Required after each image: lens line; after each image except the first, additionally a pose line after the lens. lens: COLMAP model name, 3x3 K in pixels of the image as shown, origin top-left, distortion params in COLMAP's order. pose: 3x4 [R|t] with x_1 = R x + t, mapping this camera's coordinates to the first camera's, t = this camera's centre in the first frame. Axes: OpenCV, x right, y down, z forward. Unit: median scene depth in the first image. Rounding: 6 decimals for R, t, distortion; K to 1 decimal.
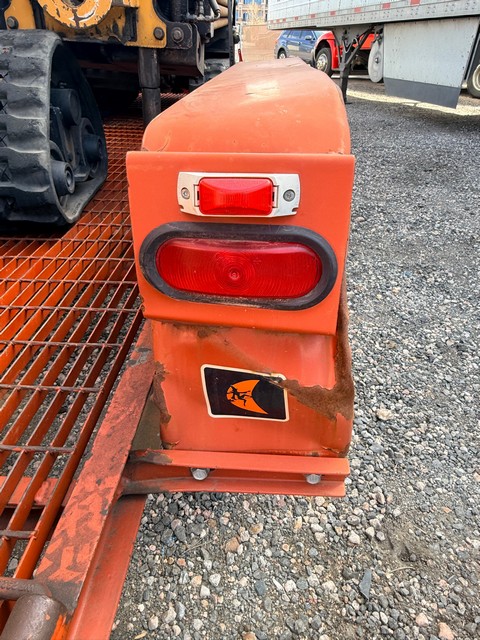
lens RADIAL K [[420.9, 0, 240.0], [0, 420.9, 320.0], [0, 0, 1]] dist [0.006826, 0.002761]
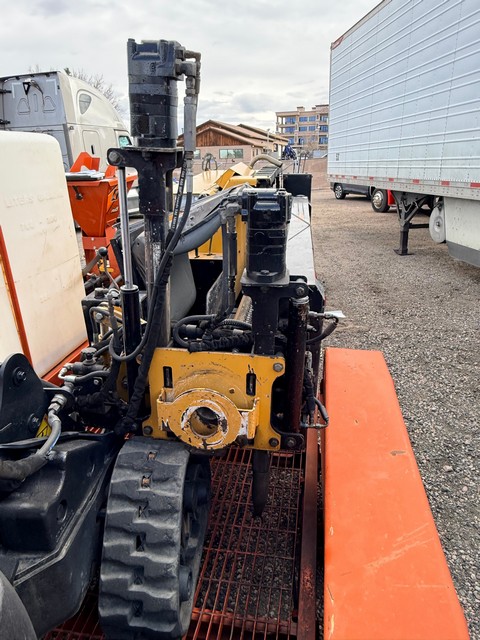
lens RADIAL K [[420.9, 0, 240.0], [0, 420.9, 320.0], [0, 0, 1]] dist [0.006826, 0.002761]
pose [[0.992184, -0.001237, -0.124781, -0.142547], [-0.022053, 0.982475, -0.185087, -0.789456], [0.122823, 0.186392, 0.974768, -0.150464]]
